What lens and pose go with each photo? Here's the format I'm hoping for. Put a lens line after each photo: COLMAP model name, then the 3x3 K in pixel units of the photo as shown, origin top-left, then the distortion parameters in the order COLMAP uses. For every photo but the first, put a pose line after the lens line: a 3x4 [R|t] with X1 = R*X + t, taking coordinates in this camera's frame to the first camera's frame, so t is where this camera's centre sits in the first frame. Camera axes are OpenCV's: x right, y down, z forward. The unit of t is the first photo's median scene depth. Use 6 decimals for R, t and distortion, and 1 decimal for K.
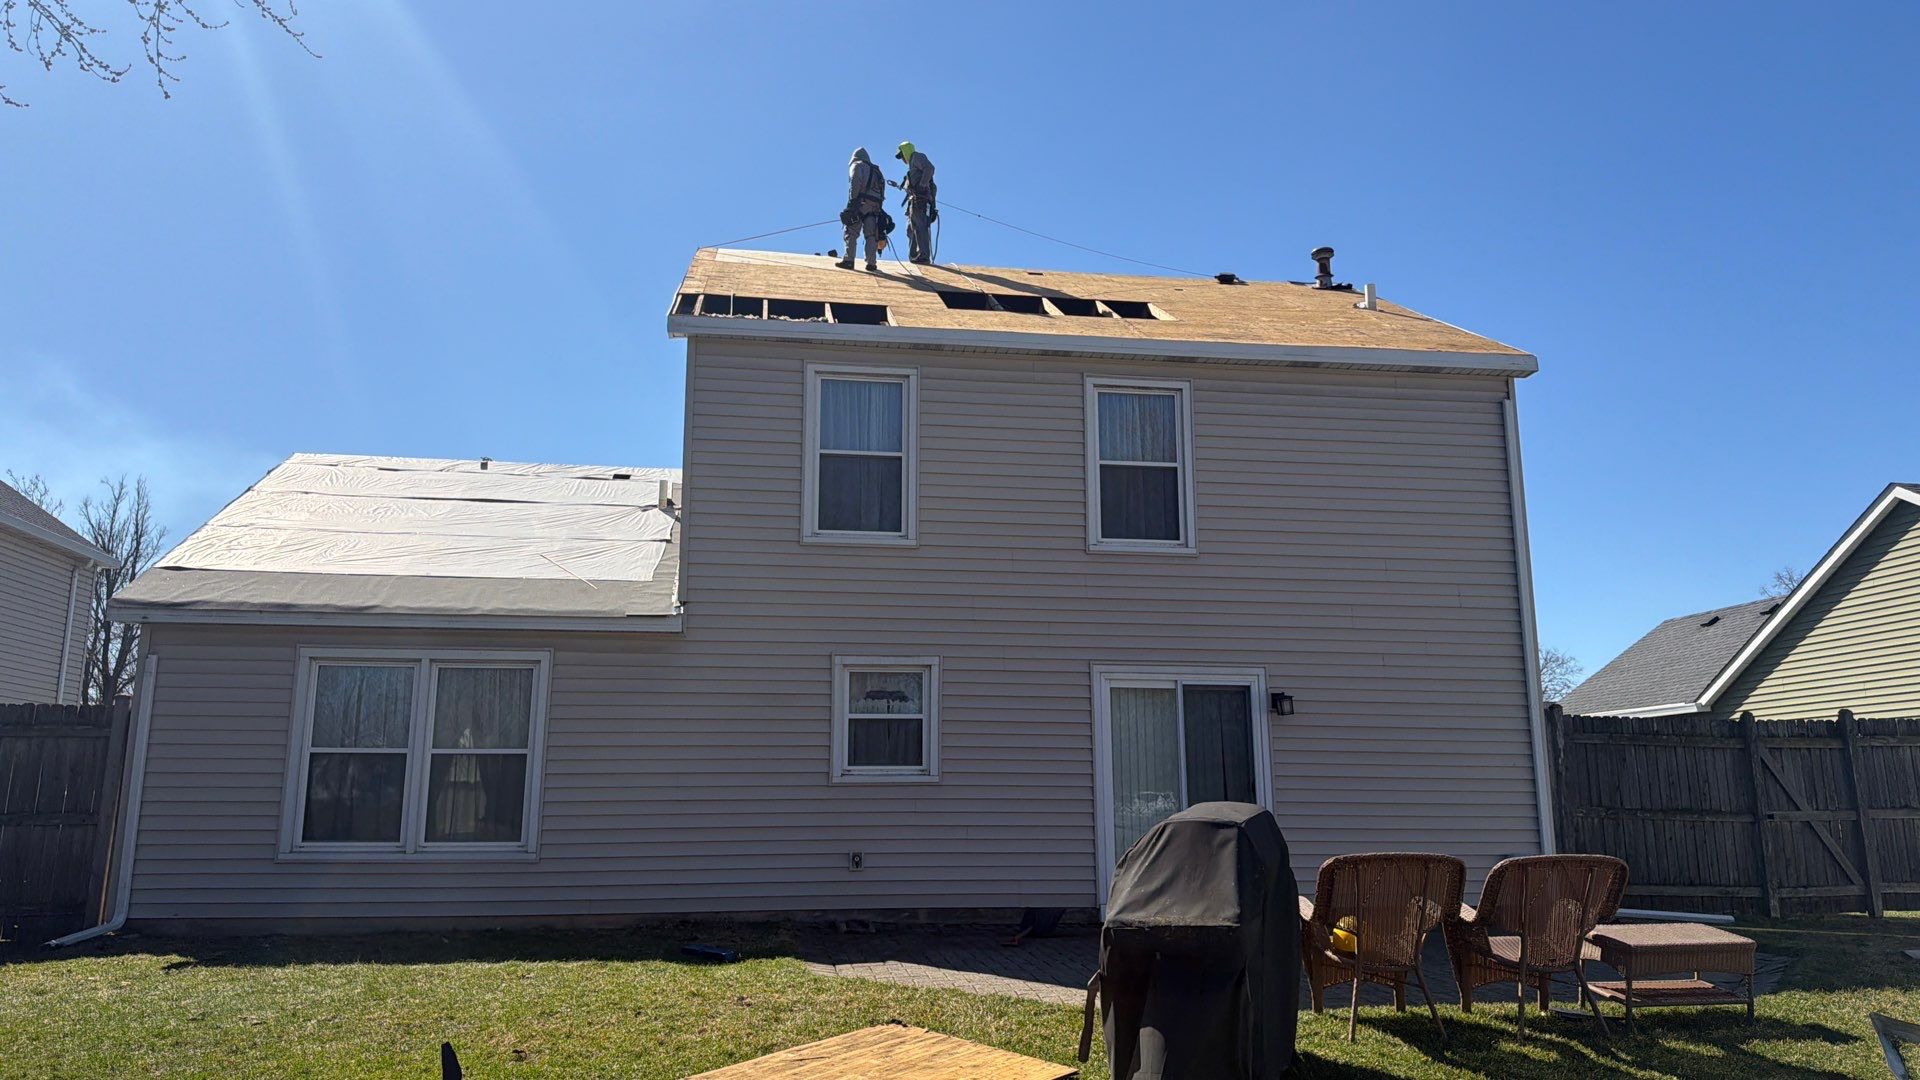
lens RADIAL K [[1351.5, 0, 980.2], [0, 1351.5, 537.9], [0, 0, 1]] dist [0.098873, -0.136259]
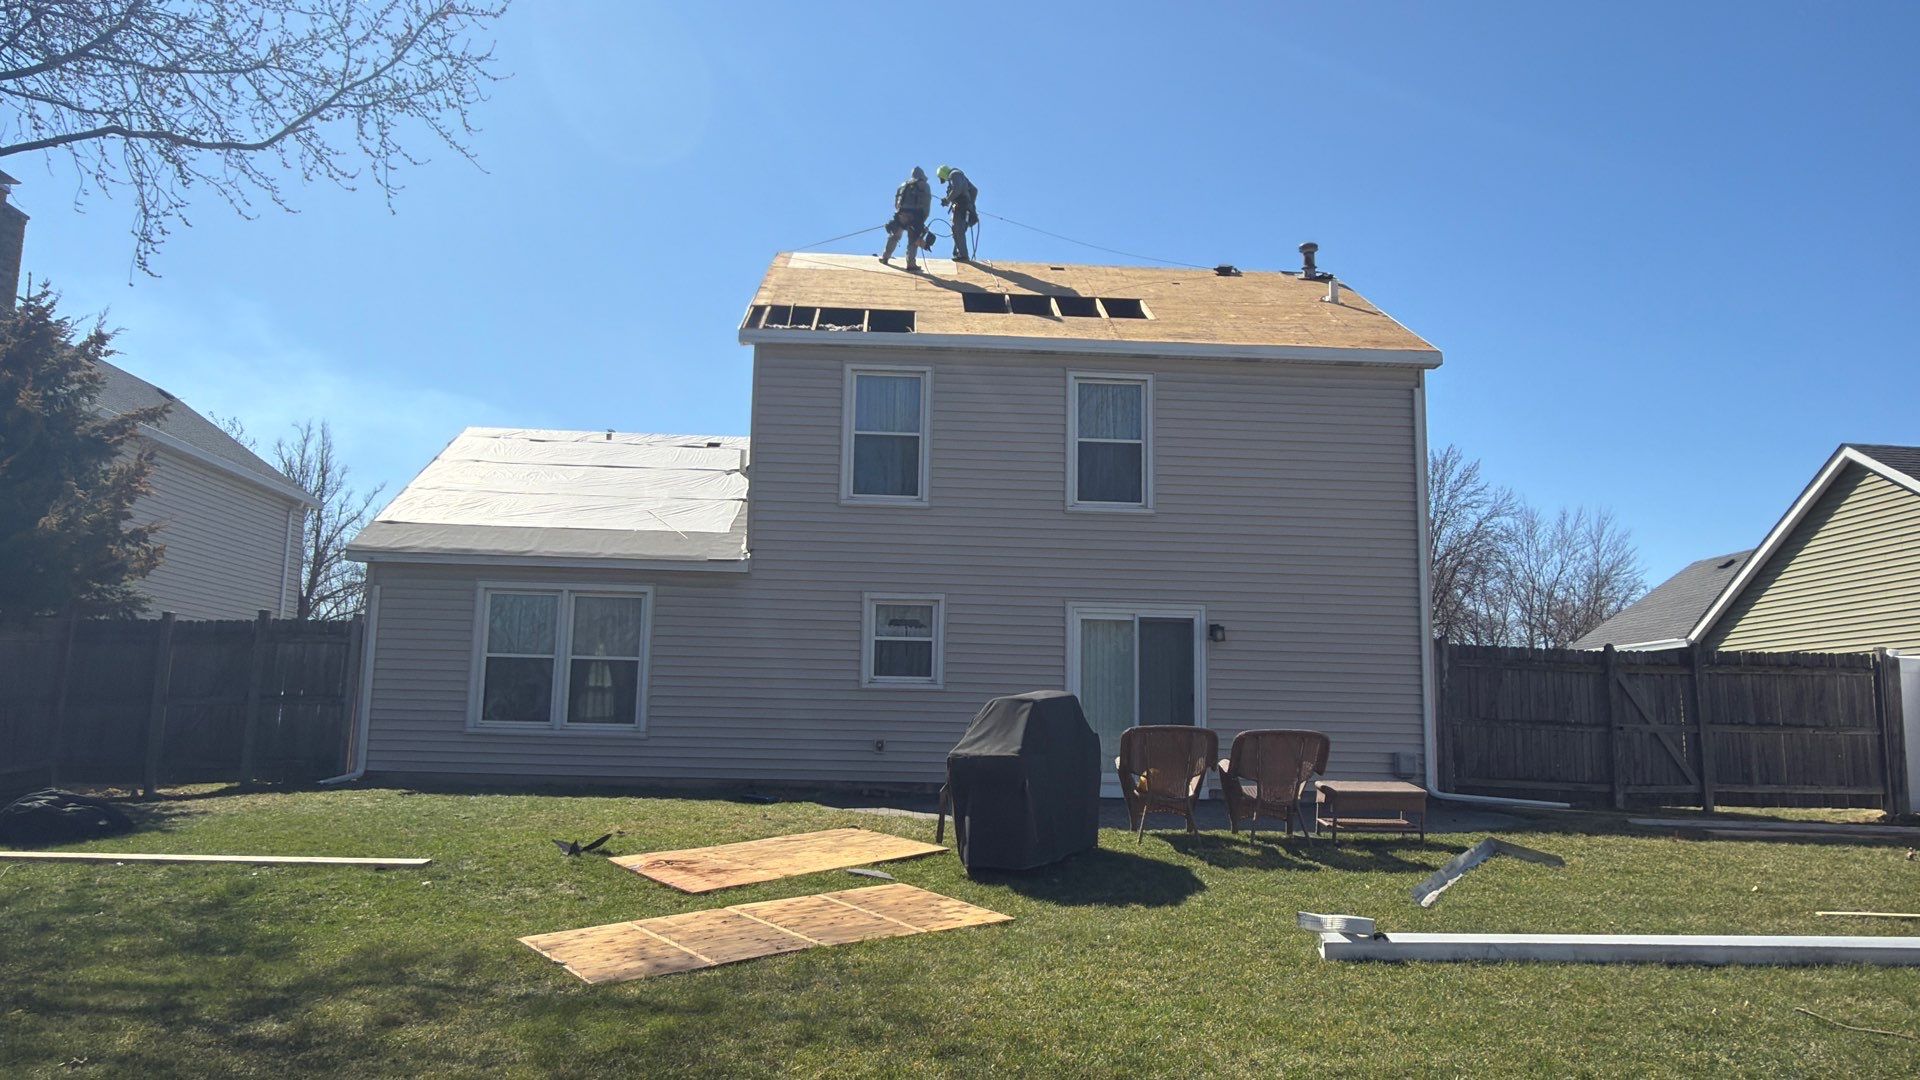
lens RADIAL K [[1358.1, 0, 970.1], [0, 1358.1, 546.1], [0, 0, 1]] dist [-0.001563, 0.005451]
pose [[0.995100, 0.007818, -0.098565, 0.113405], [-0.002199, 0.998372, 0.056997, -0.029202], [0.098850, -0.056501, 0.993497, -0.264016]]
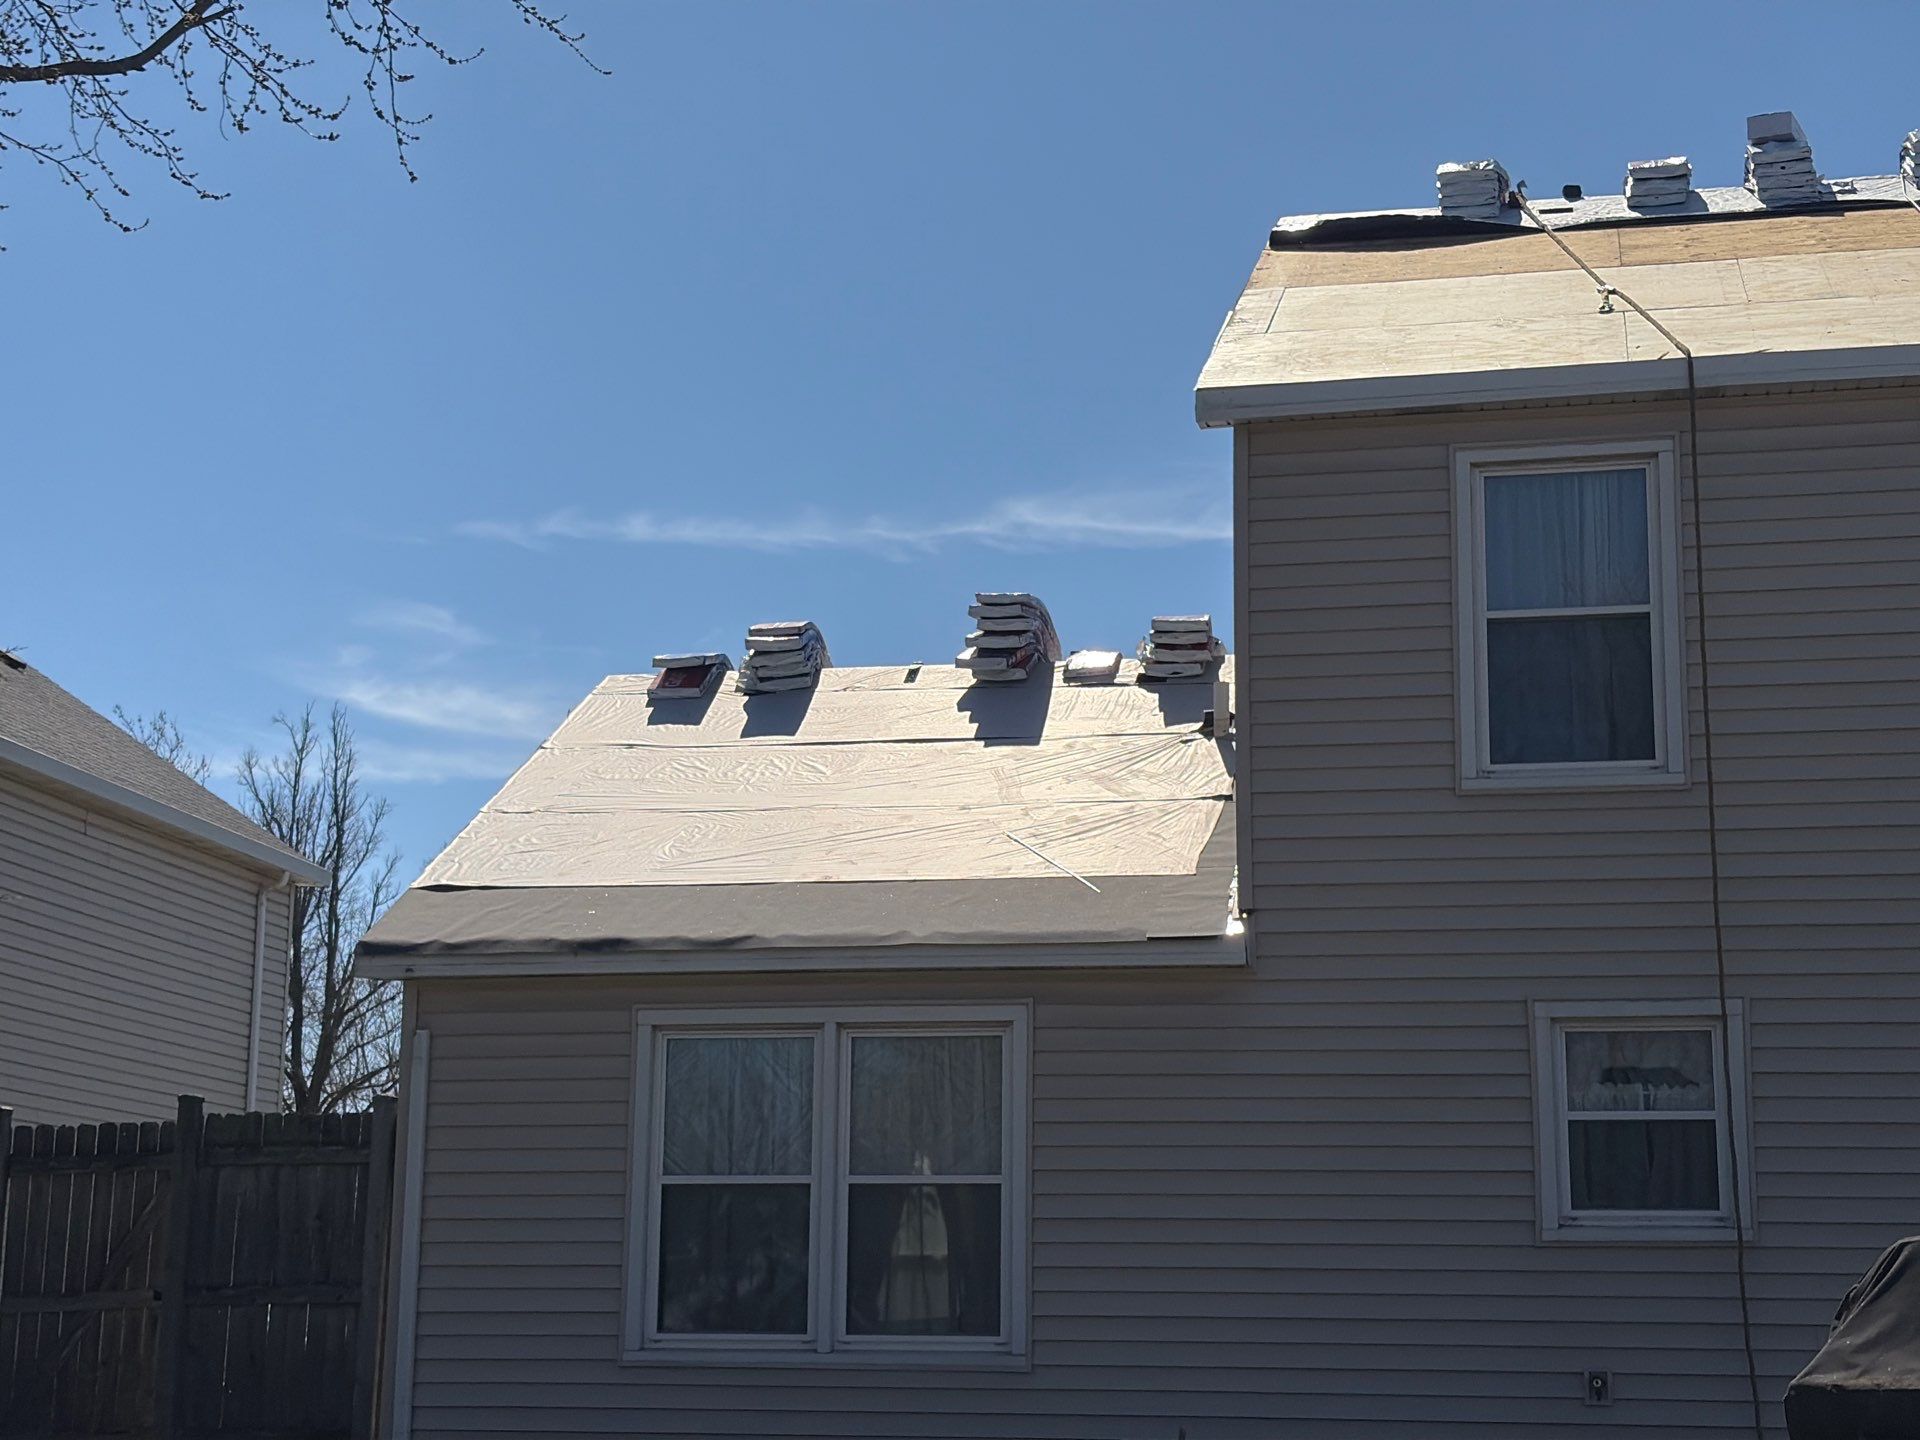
lens RADIAL K [[3098.2, 0, 957.8], [0, 3098.2, 759.2], [0, 0, 1]] dist [0.304844, -1.276934]
pose [[0.937907, -0.056541, -0.342248, 0.098116], [0.057736, 0.998309, -0.006705, -0.011283], [0.342049, -0.013472, 0.939586, -0.208704]]
